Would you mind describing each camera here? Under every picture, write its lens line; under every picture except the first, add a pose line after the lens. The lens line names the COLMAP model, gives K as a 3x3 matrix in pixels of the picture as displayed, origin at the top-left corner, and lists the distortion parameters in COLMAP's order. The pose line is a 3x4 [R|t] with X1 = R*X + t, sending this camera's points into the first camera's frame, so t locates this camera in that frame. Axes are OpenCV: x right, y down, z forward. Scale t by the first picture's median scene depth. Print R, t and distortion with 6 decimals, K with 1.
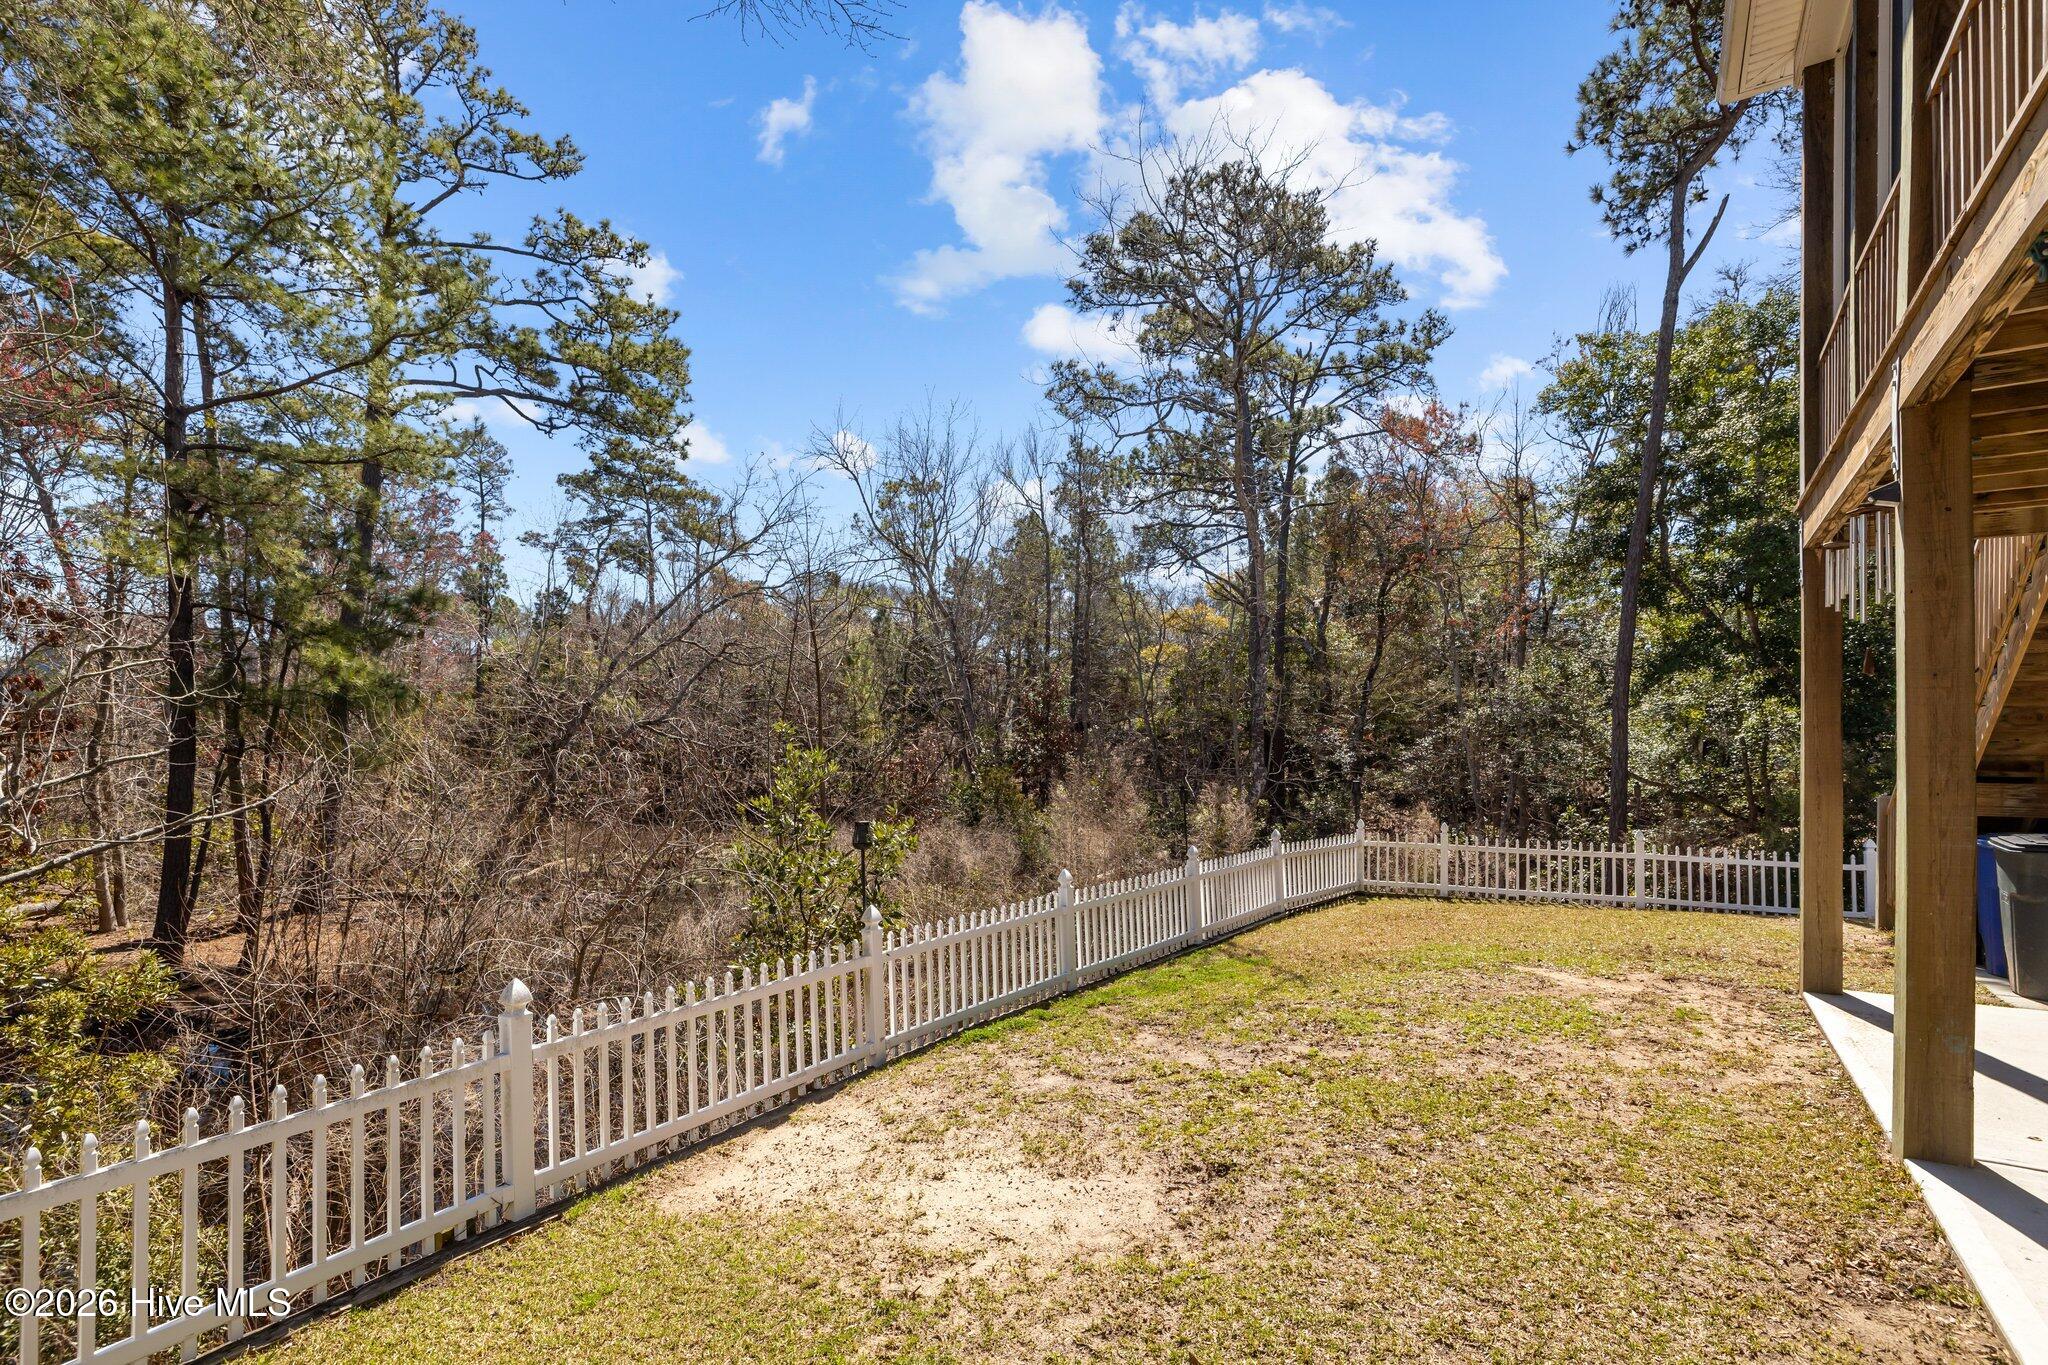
lens RADIAL K [[940.8, 0, 1021.6], [0, 940.8, 742.4], [0, 0, 1]] dist [0.000485, 0.000067]
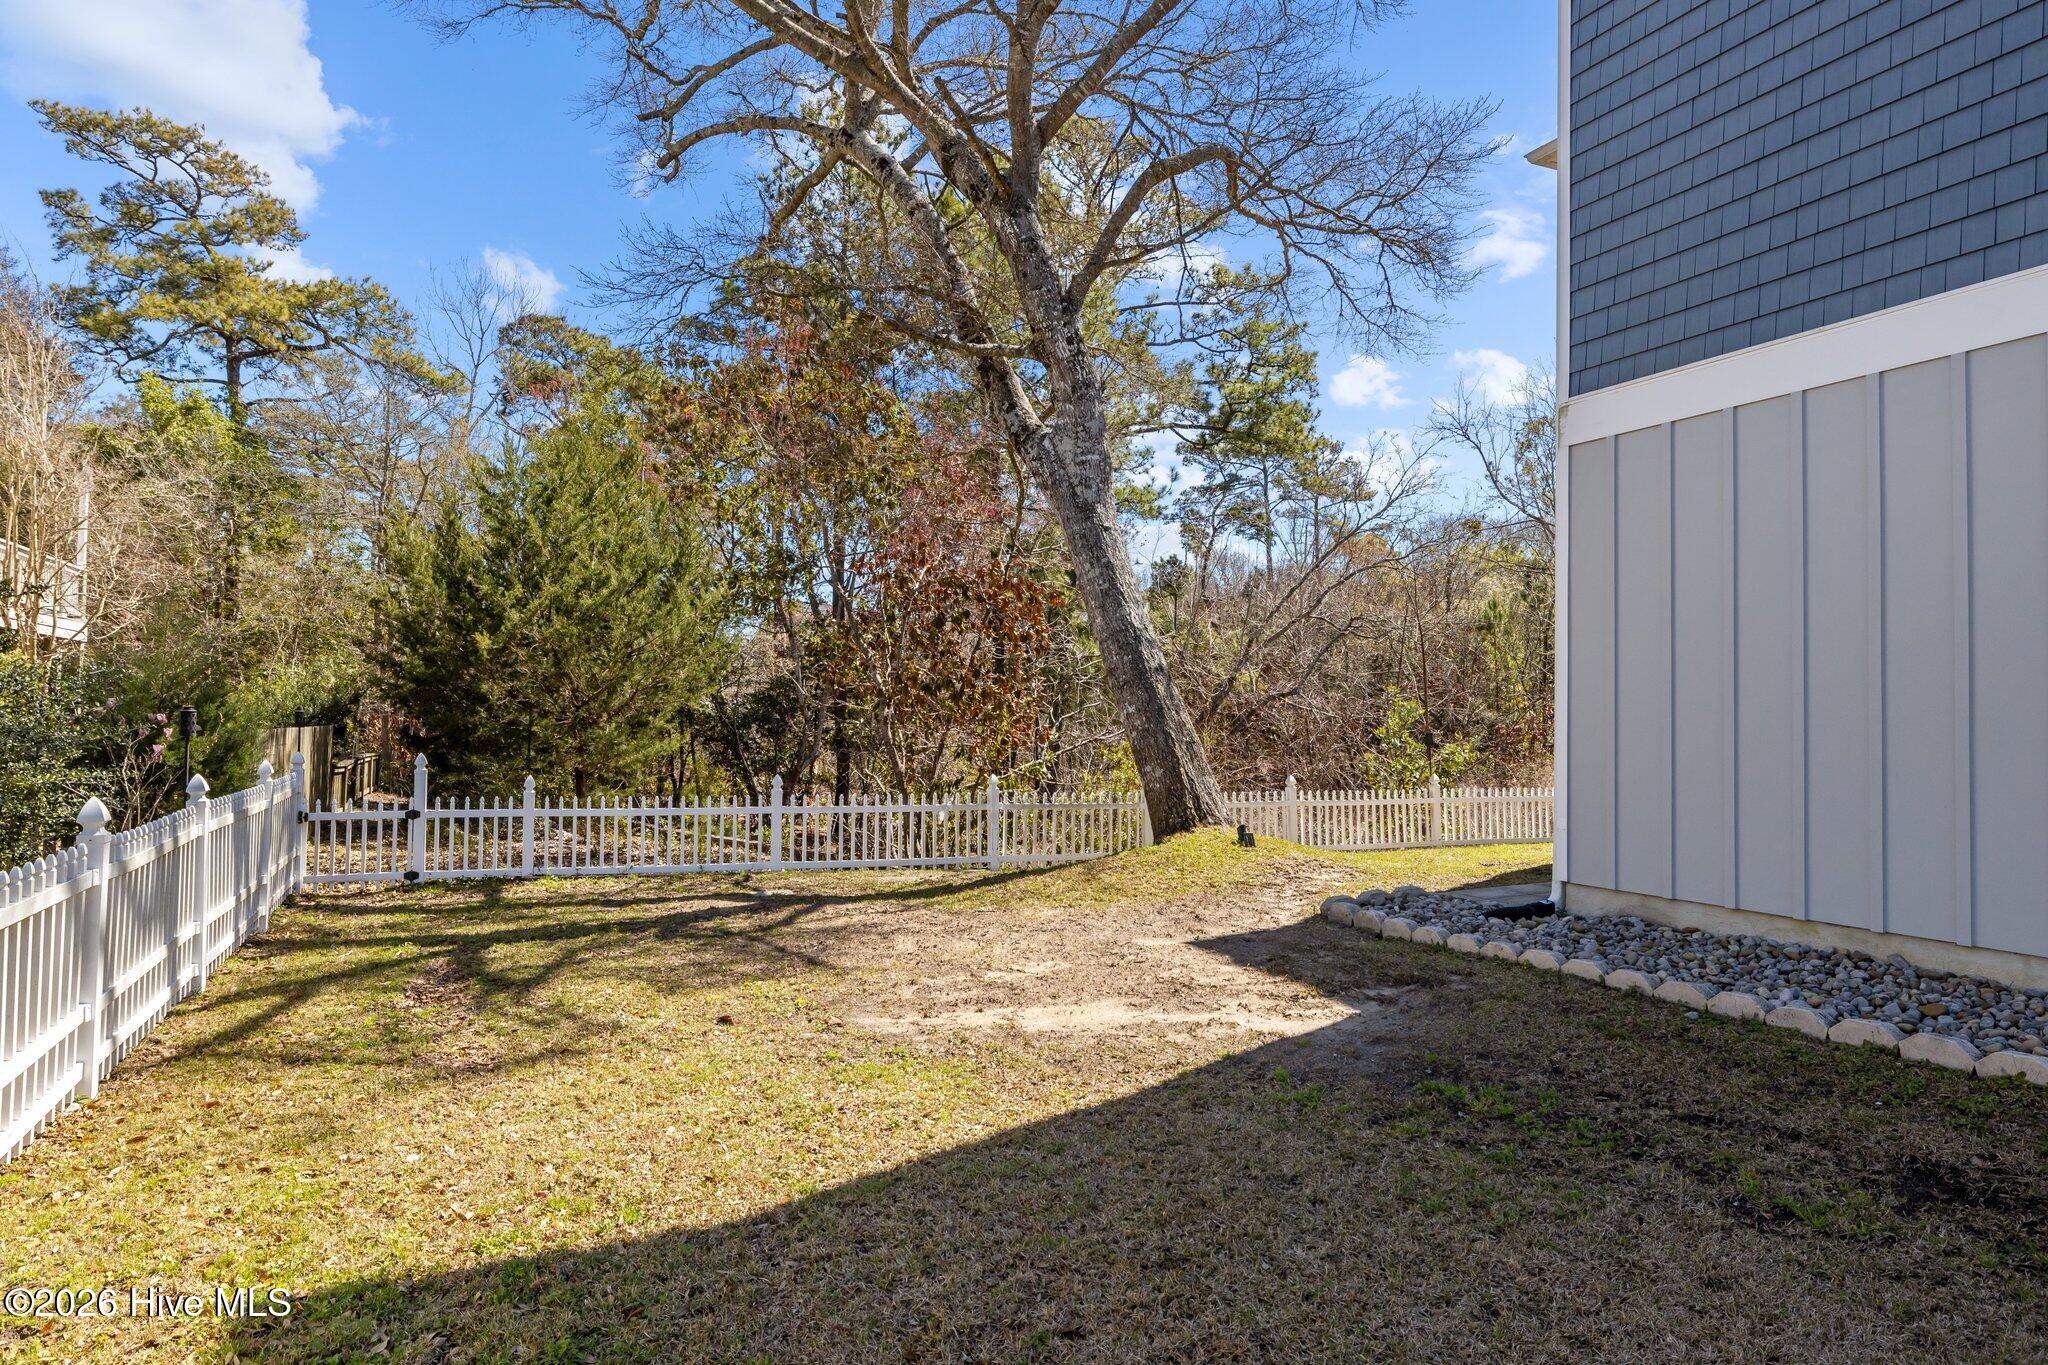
lens RADIAL K [[1245.8, 0, 1023.8], [0, 1245.8, 681.7], [0, 0, 1]] dist [-0.000398, -0.000052]
pose [[0.848752, -0.020289, -0.528402, 0.049356], [0.002411, 0.999402, -0.034502, 0.005913], [0.528786, 0.028010, 0.848293, -0.170427]]
